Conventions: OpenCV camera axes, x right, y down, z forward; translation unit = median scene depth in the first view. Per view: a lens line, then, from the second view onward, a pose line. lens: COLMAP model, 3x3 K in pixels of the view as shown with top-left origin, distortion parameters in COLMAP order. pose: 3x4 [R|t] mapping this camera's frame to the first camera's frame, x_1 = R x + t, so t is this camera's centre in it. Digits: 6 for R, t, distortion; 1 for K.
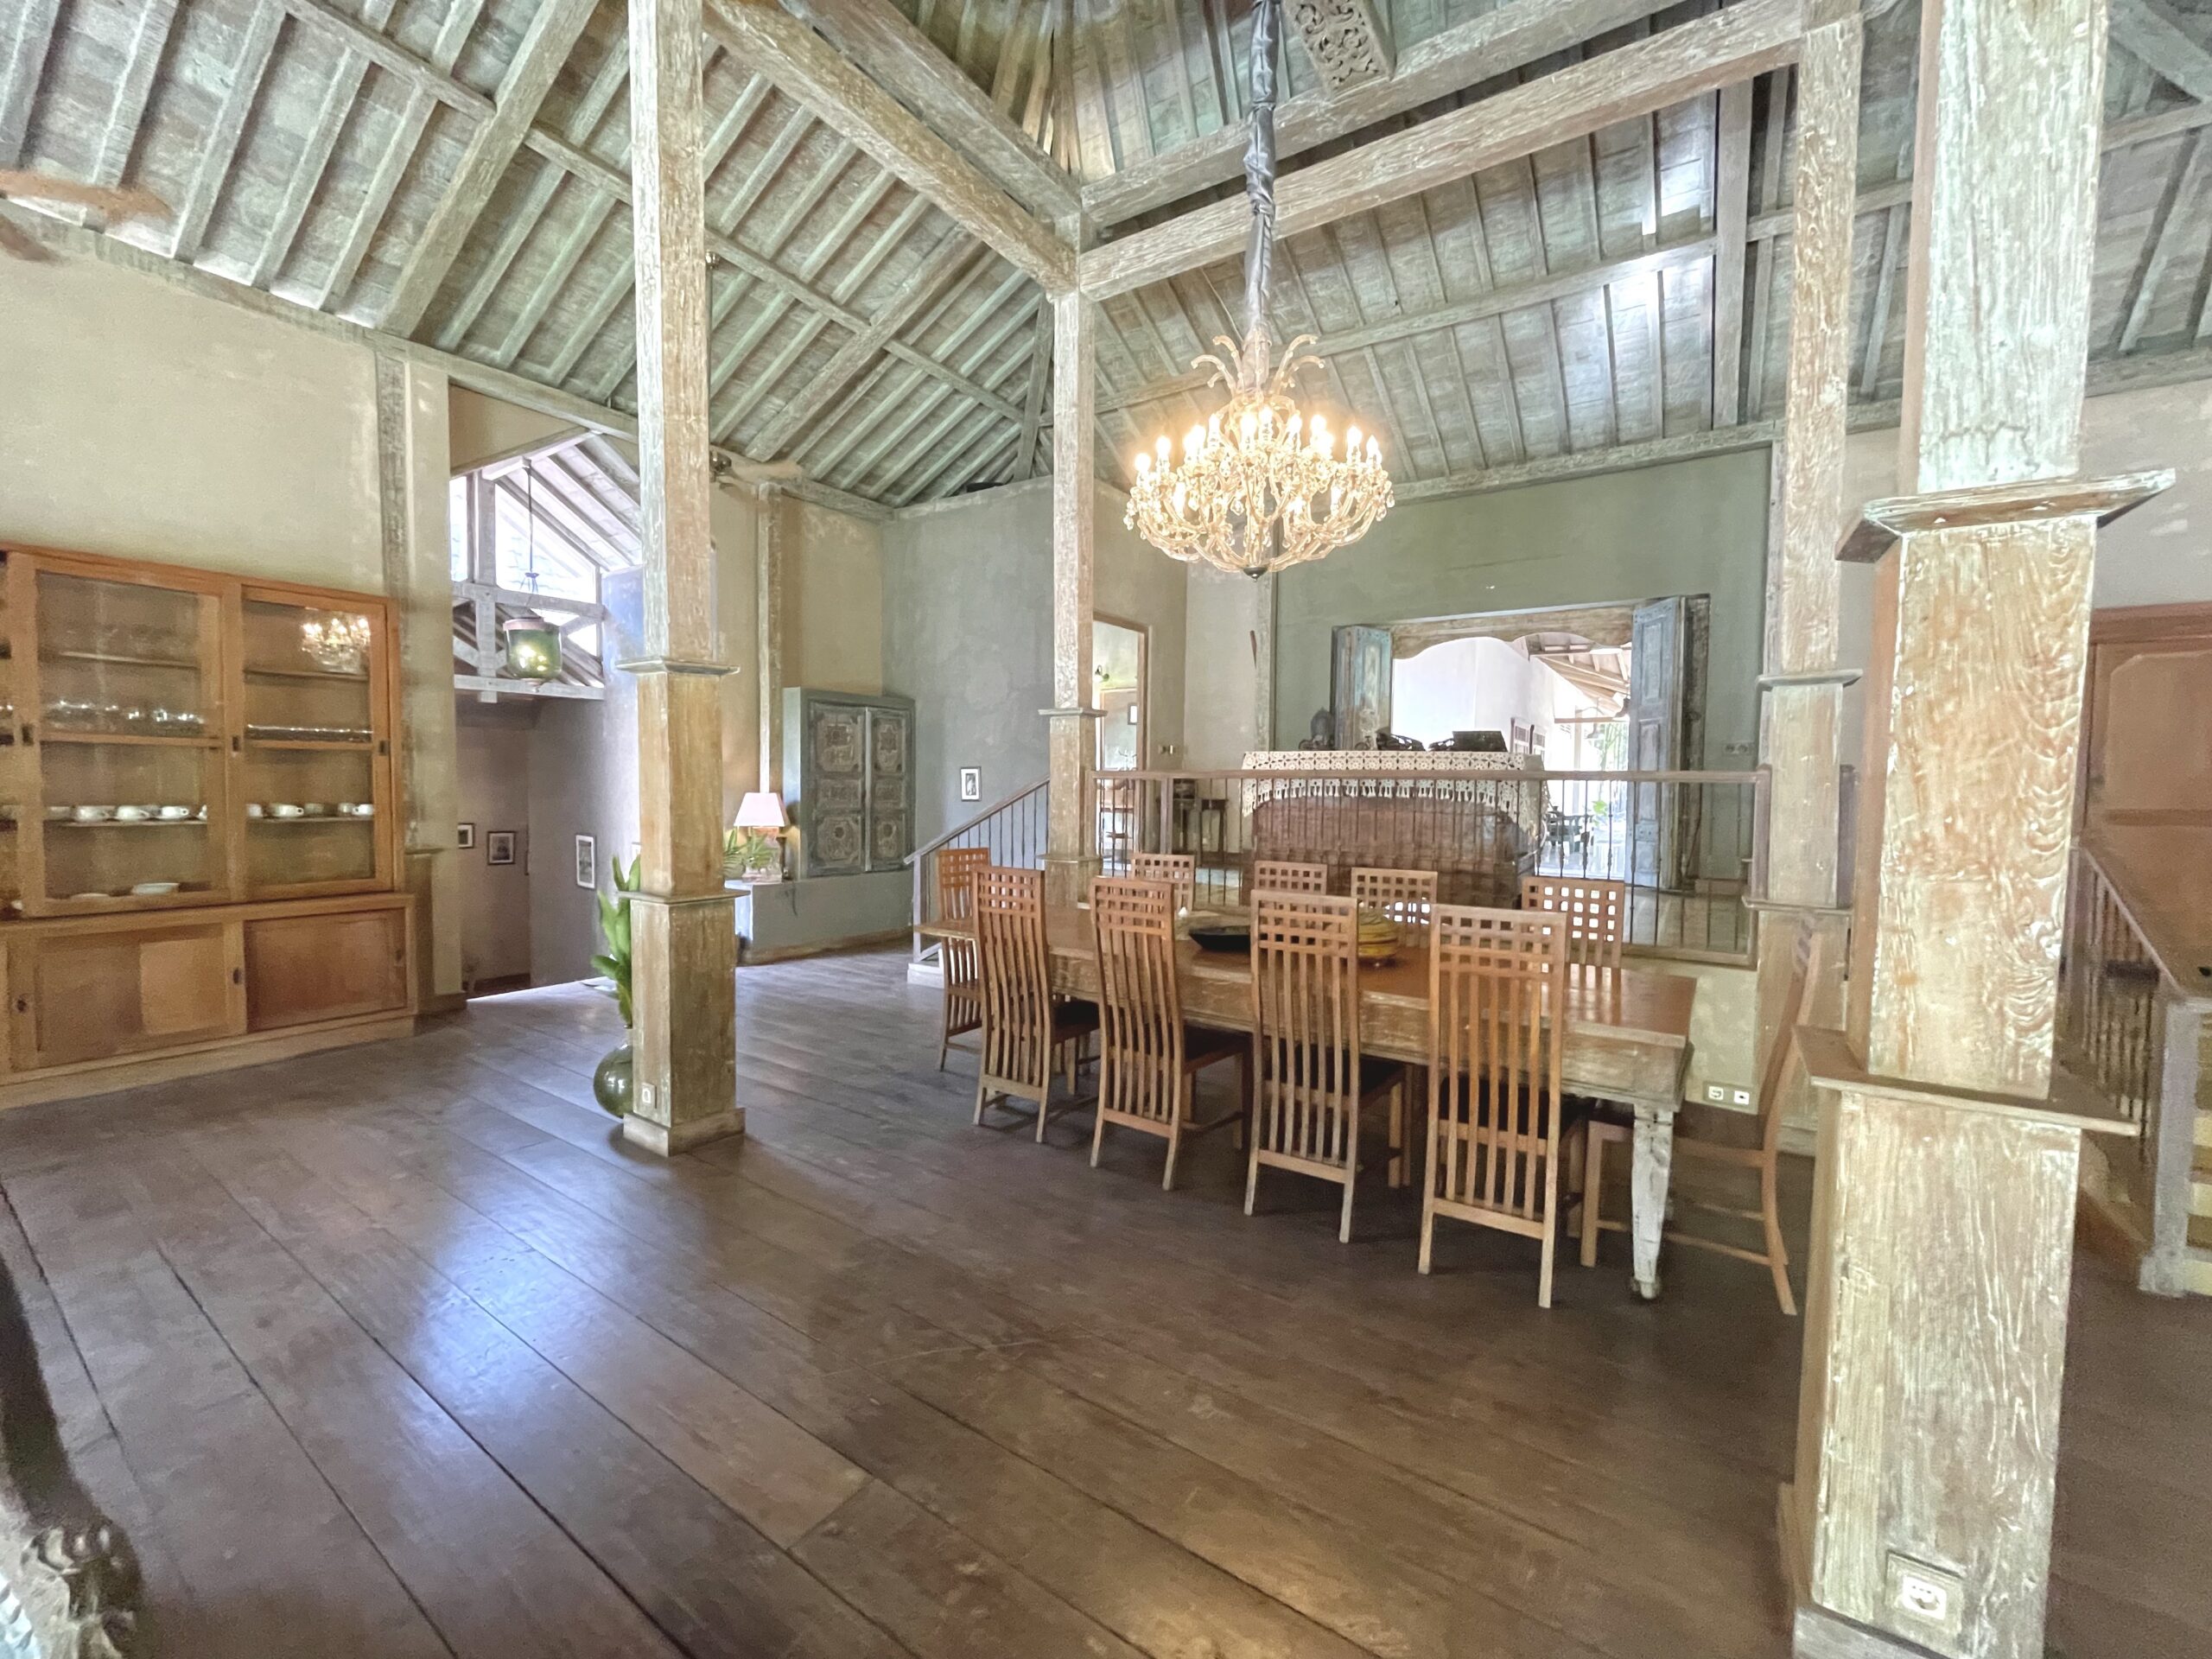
lens RADIAL K [[893.3, 0, 1110.5], [0, 893.3, 822.8], [0, 0, 1]] dist [-0.004631, 0.000195]
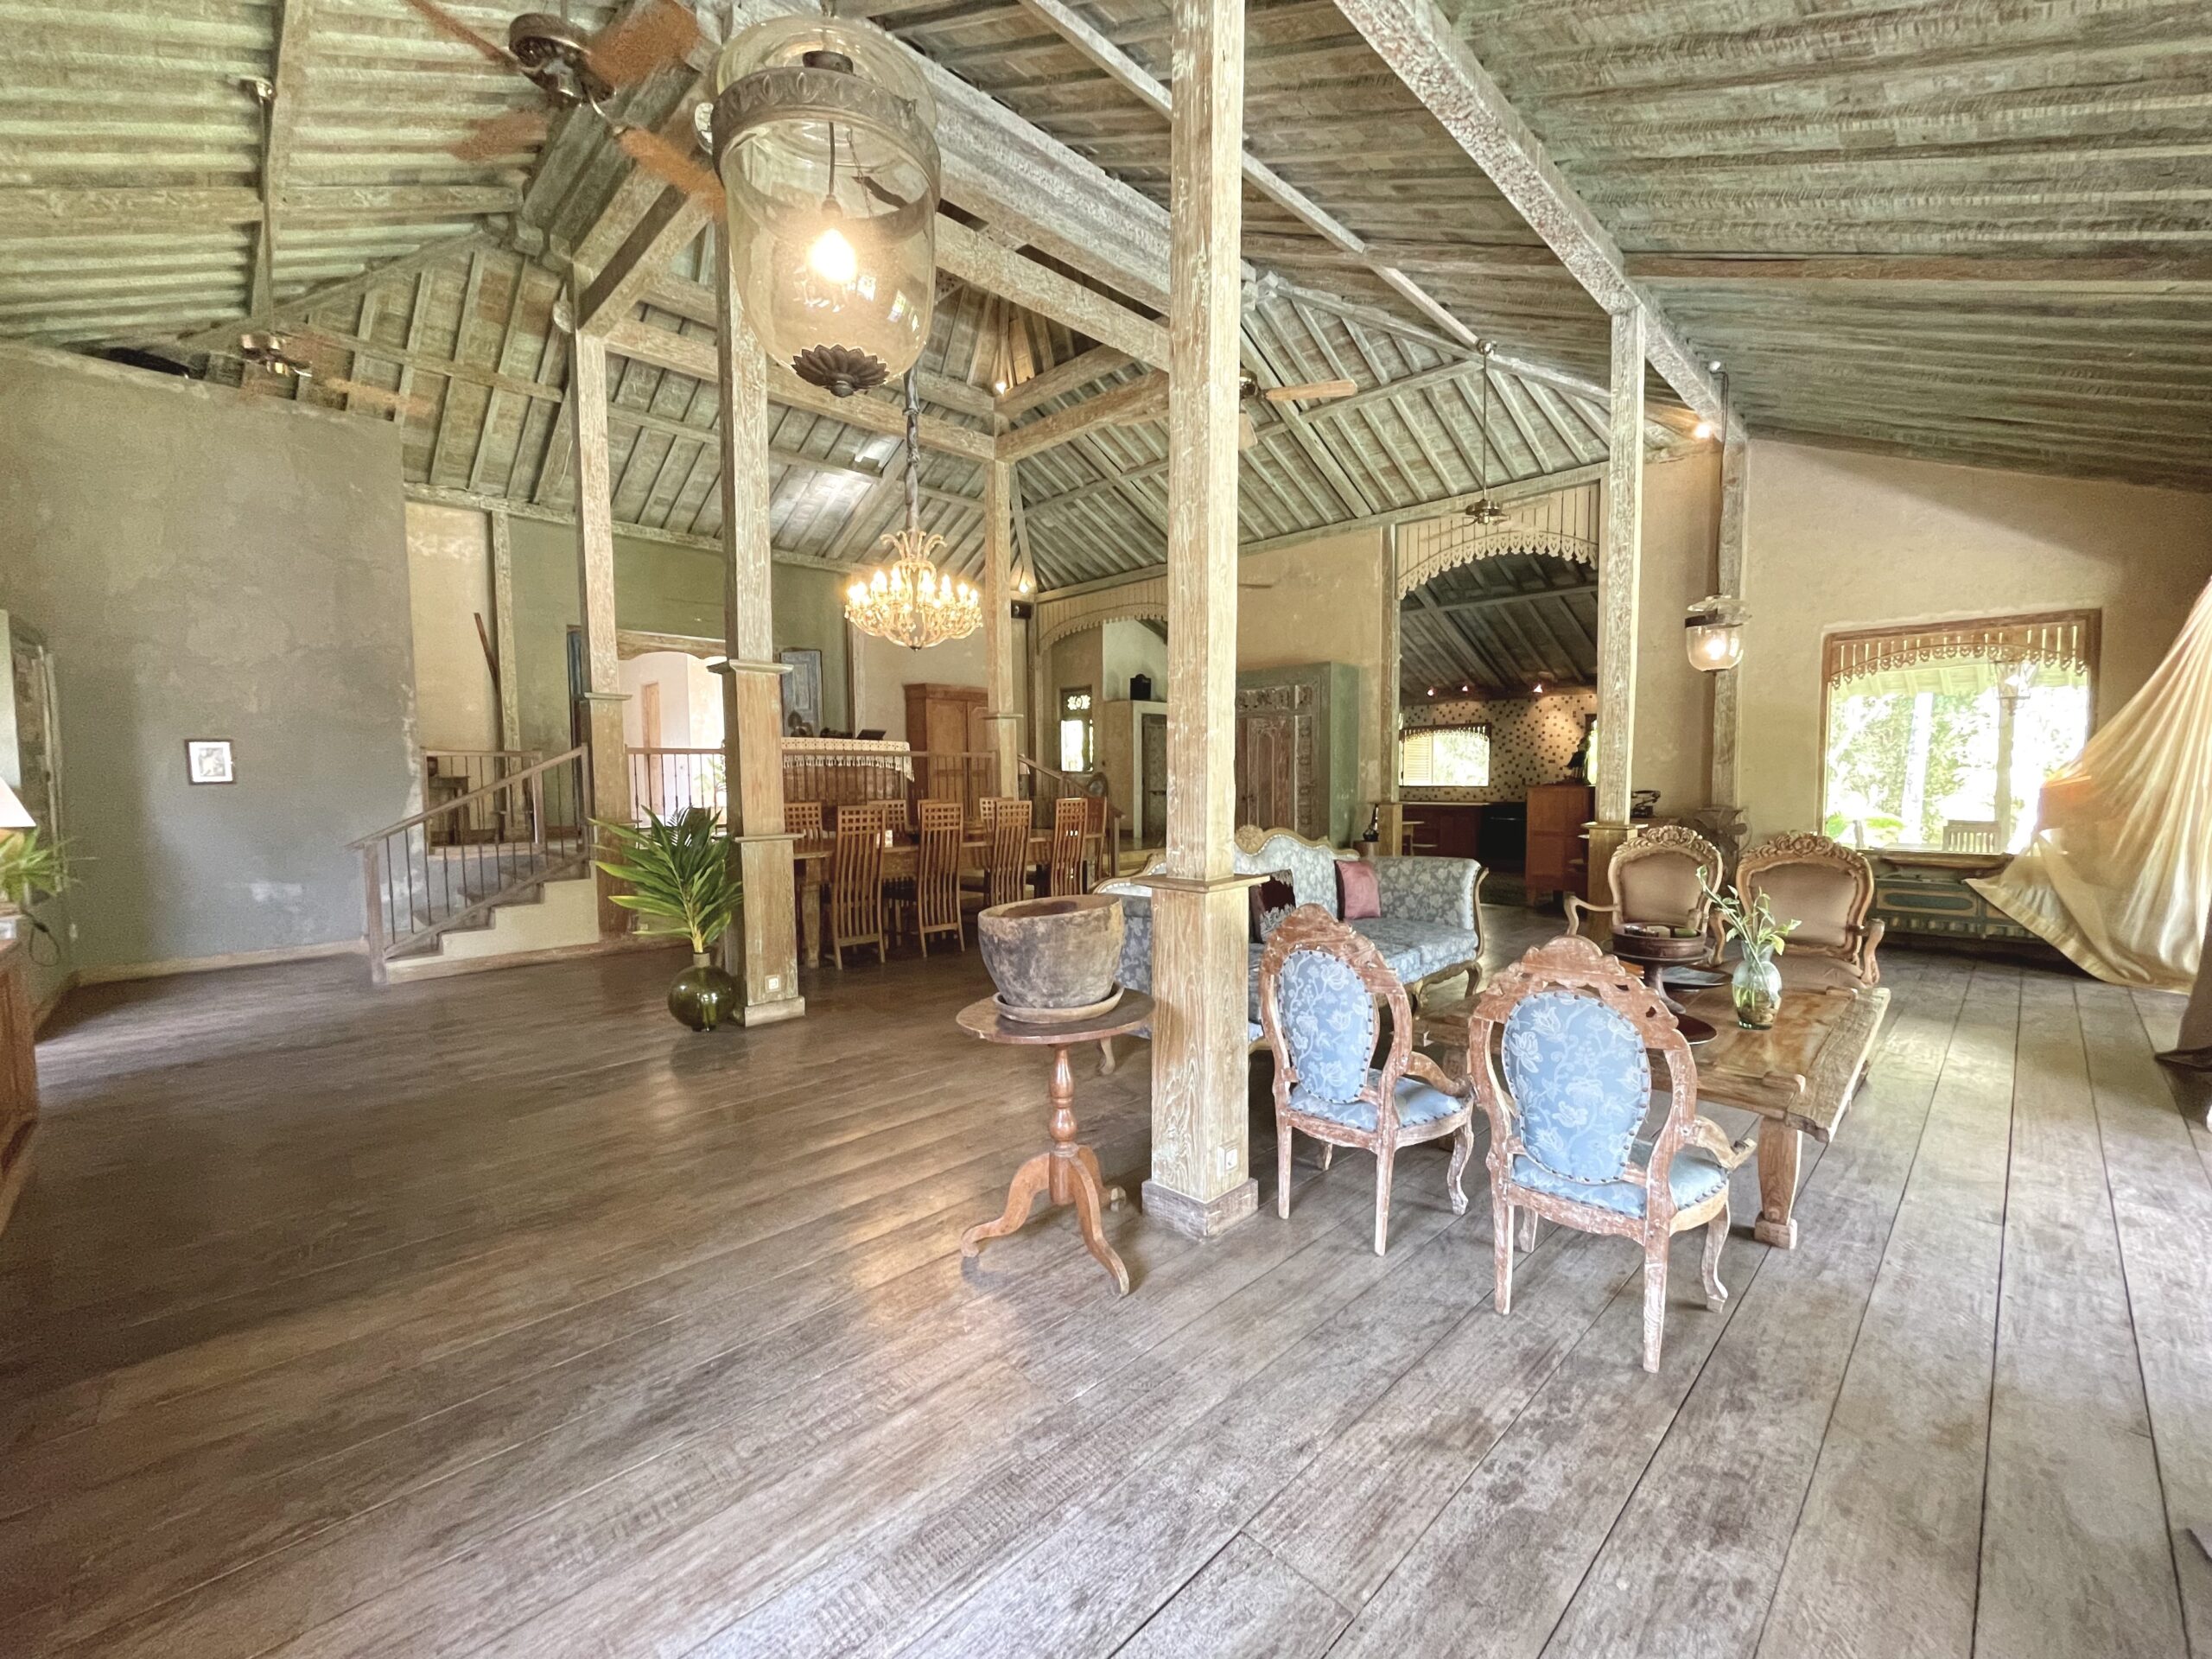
lens RADIAL K [[893.3, 0, 1108.8], [0, 893.3, 821.7], [0, 0, 1]] dist [-0.004631, 0.000195]
pose [[0.199885, -0.067405, 0.977498, -1.102726], [0.050443, 0.997016, 0.058436, 0.003490], [-0.978520, 0.037628, 0.202689, 0.132765]]
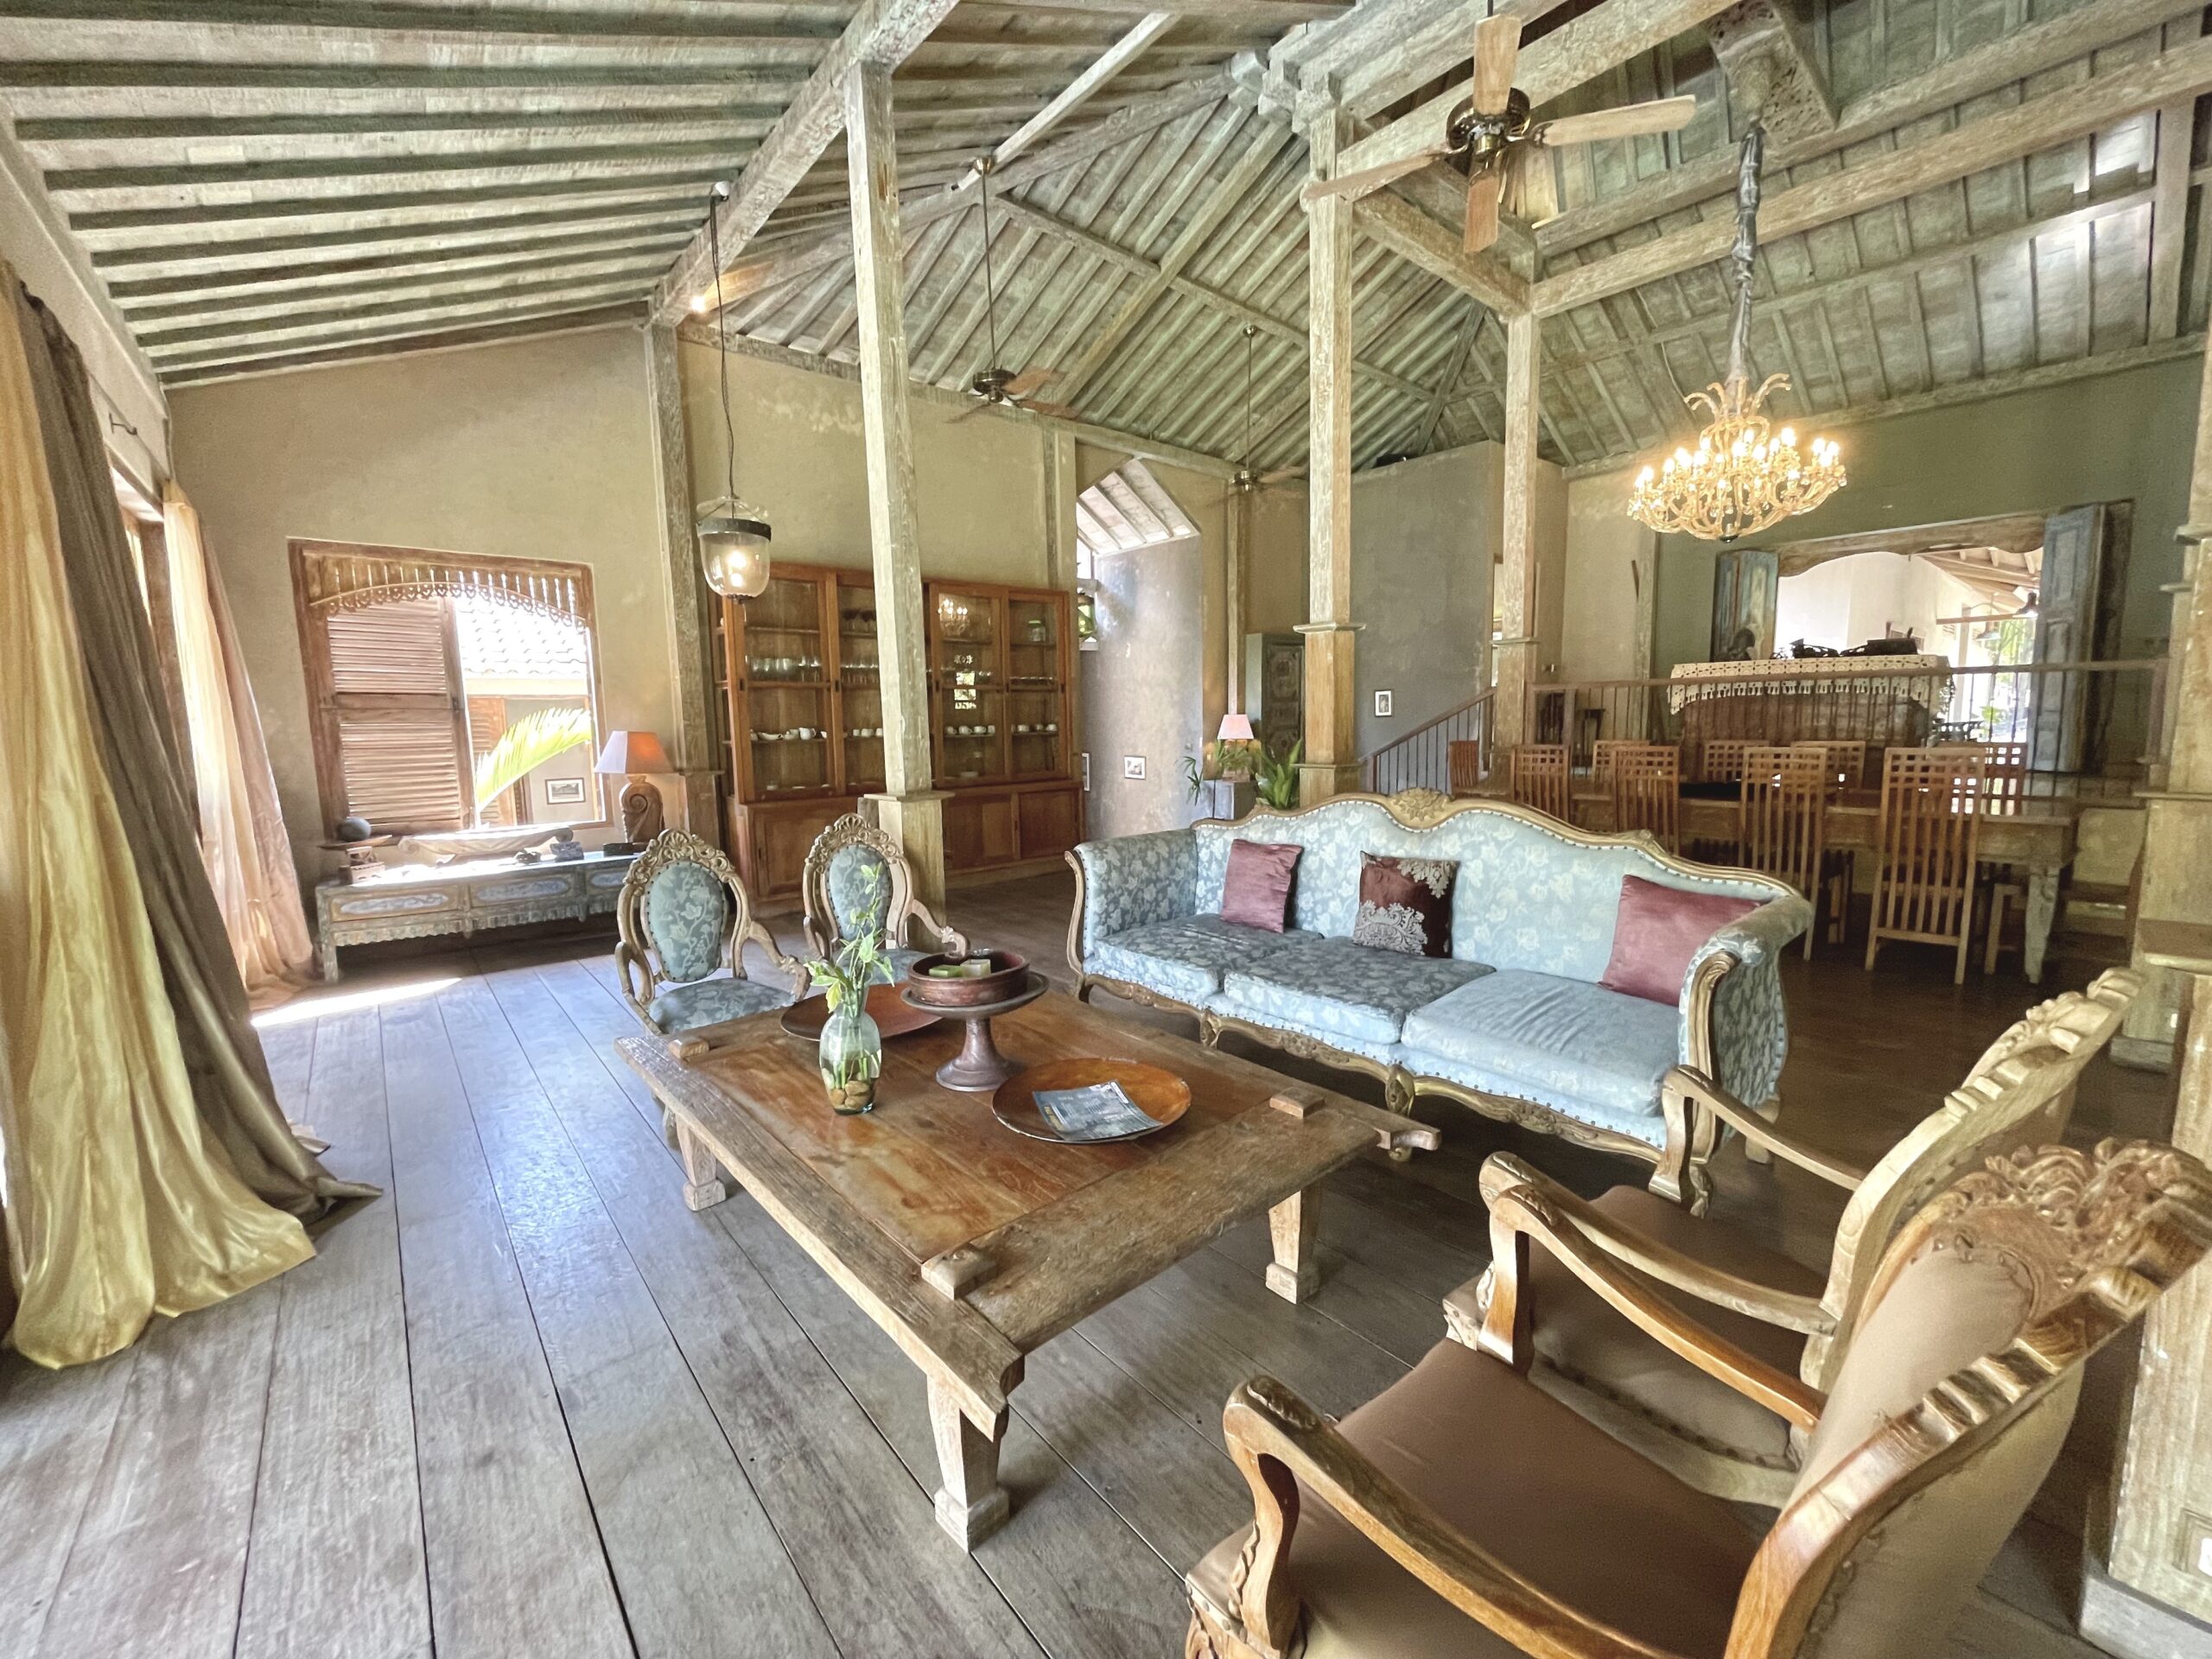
lens RADIAL K [[893.3, 0, 1108.4], [0, 893.3, 823.9], [0, 0, 1]] dist [-0.004631, 0.000195]
pose [[0.962939, 0.000011, -0.269721, -0.279192], [0.020343, 0.997149, 0.072669, 0.039413], [0.268952, -0.075463, 0.960193, -0.471314]]
